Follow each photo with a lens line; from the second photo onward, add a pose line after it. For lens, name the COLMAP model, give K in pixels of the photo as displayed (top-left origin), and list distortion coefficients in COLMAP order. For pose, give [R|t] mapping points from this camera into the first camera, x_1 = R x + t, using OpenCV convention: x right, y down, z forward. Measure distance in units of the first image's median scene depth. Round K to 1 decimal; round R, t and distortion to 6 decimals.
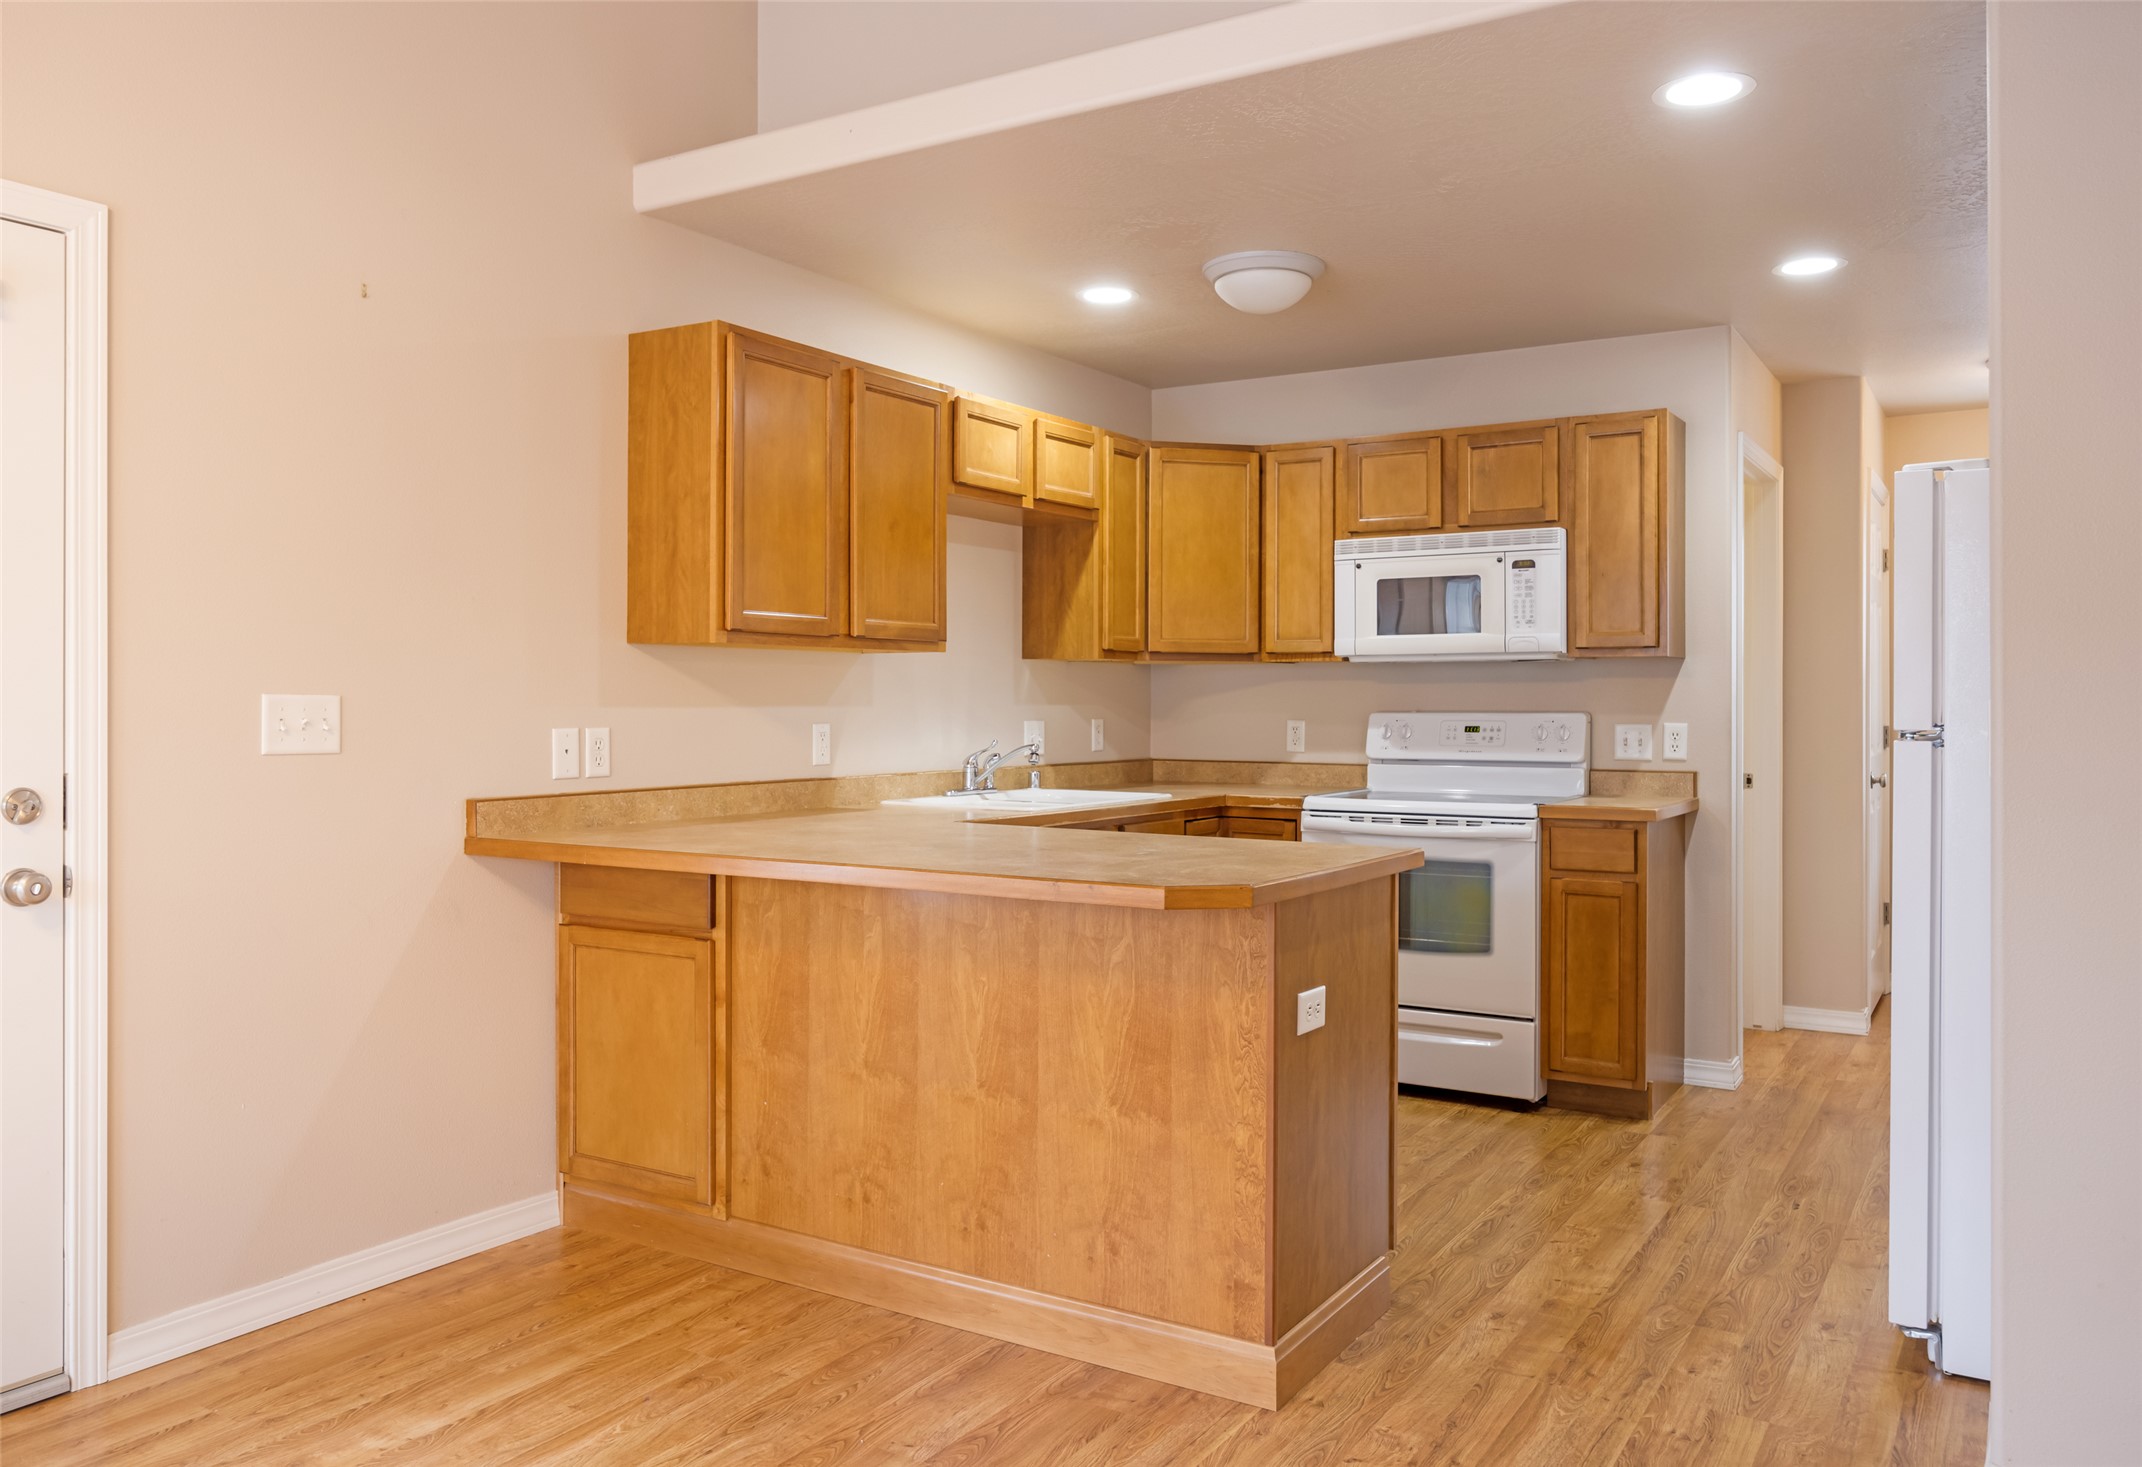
lens RADIAL K [[1577.9, 0, 1076.0], [0, 1577.9, 703.1], [0, 0, 1]] dist [-0.008617, -0.003607]
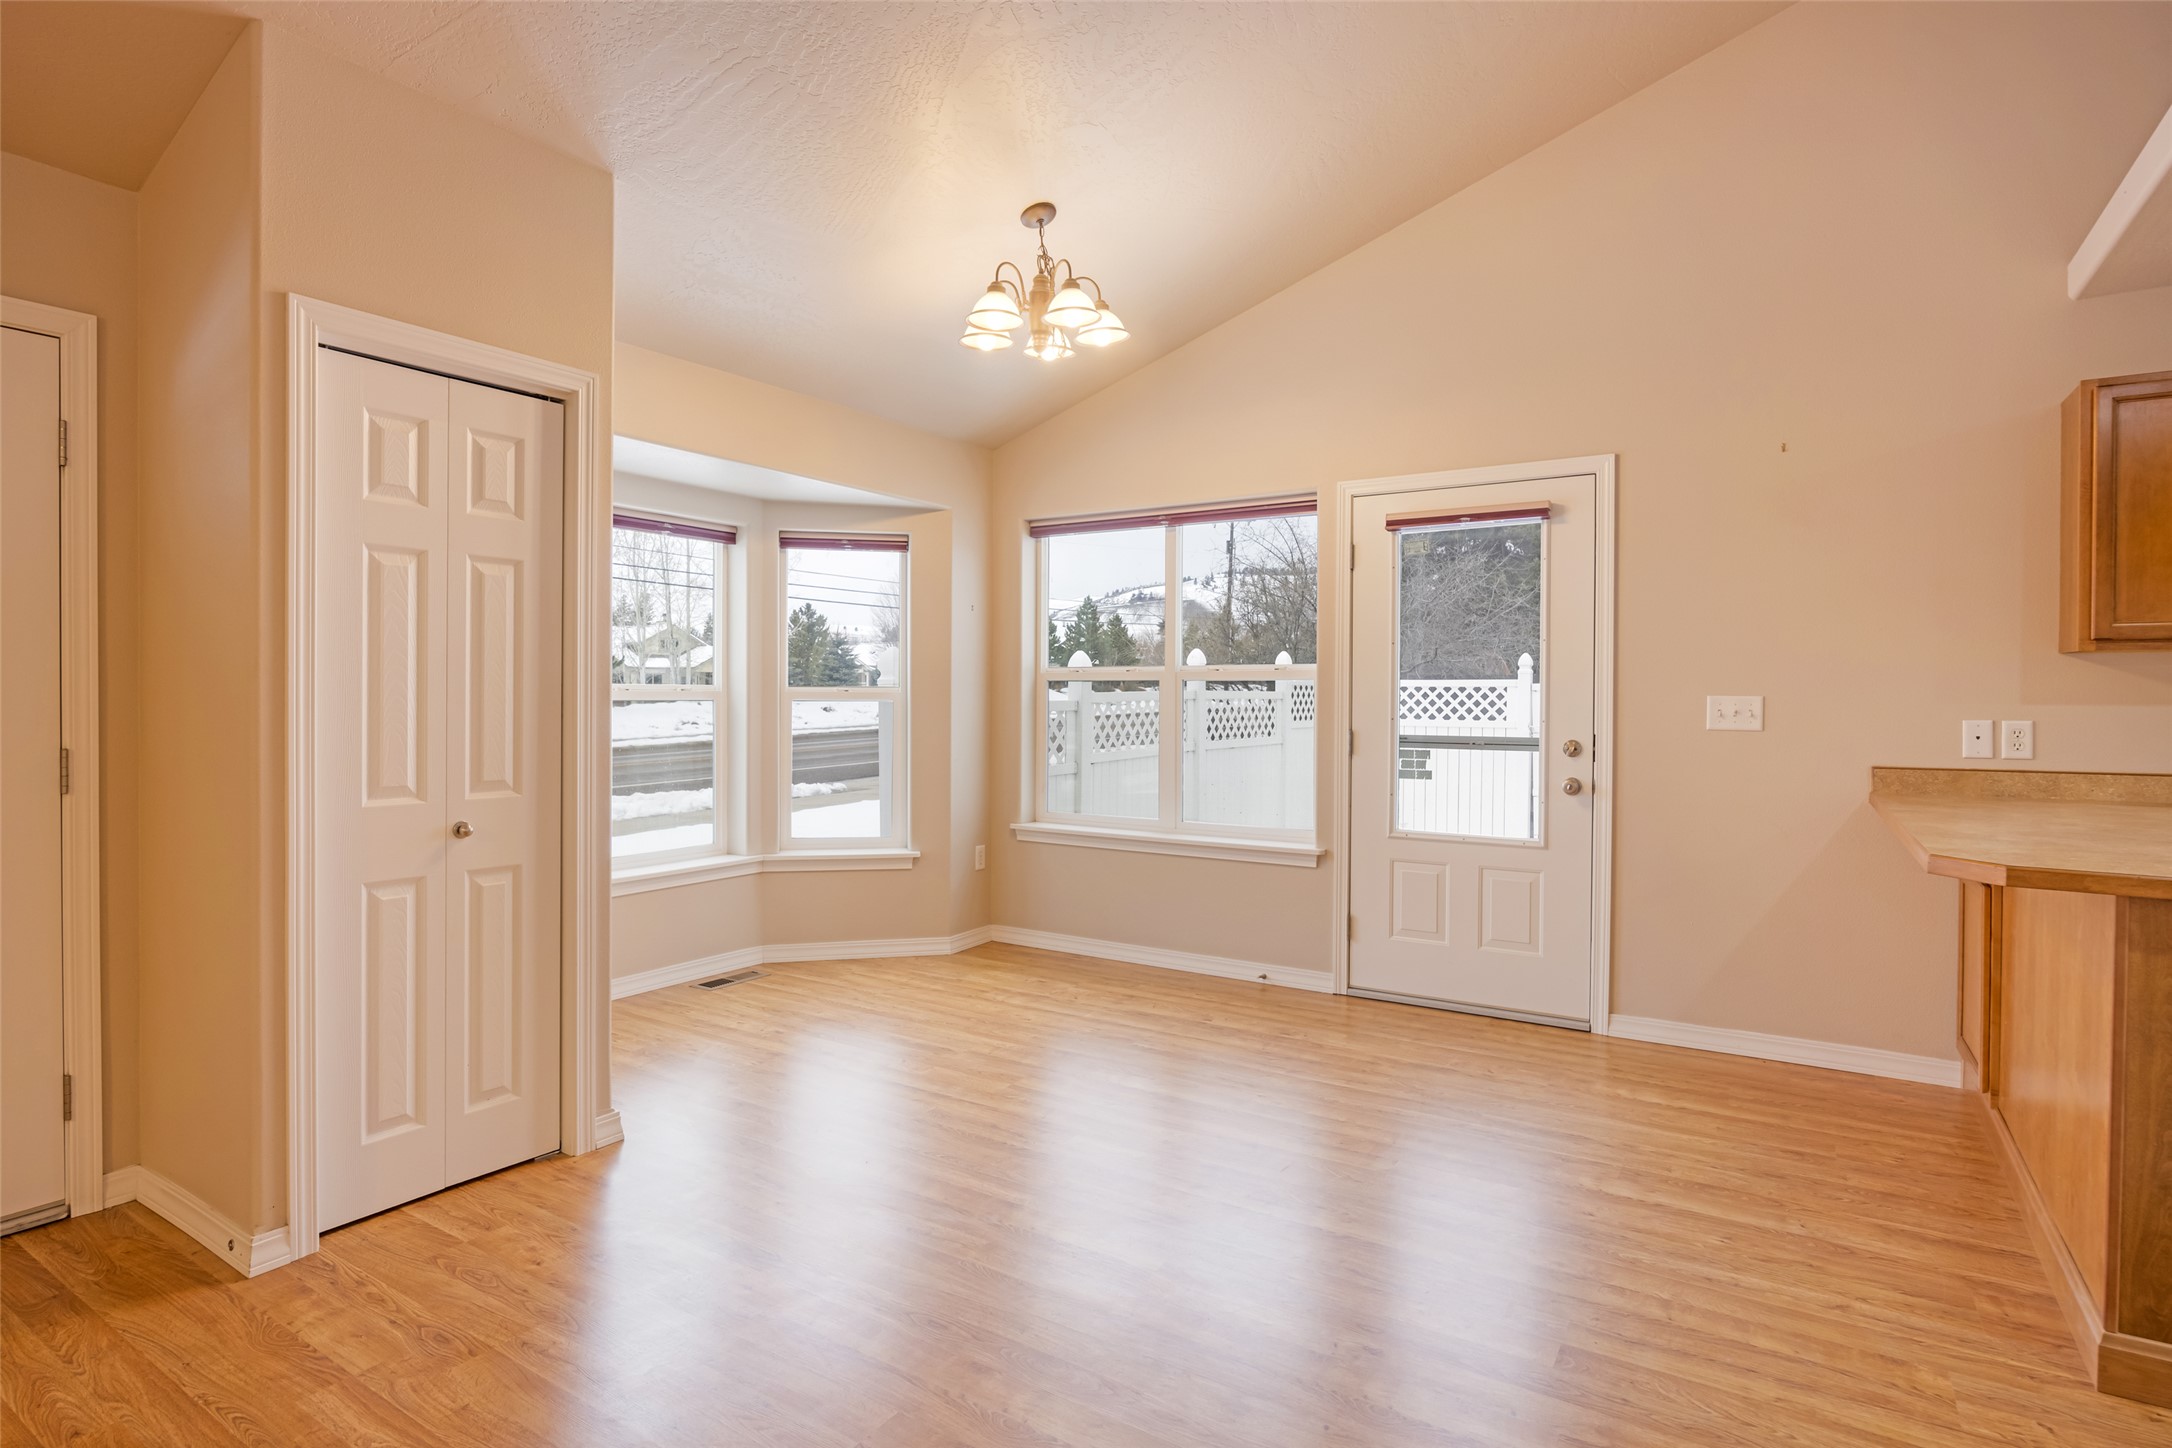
lens RADIAL K [[1122.3, 0, 1065.3], [0, 1122.3, 705.4], [0, 0, 1]] dist [-0.010716, 0.000291]
pose [[-0.022686, 0.006239, -0.999723, 0.688523], [-0.002538, 0.999977, 0.006298, -0.000847], [0.999739, 0.002680, -0.022669, 0.272051]]
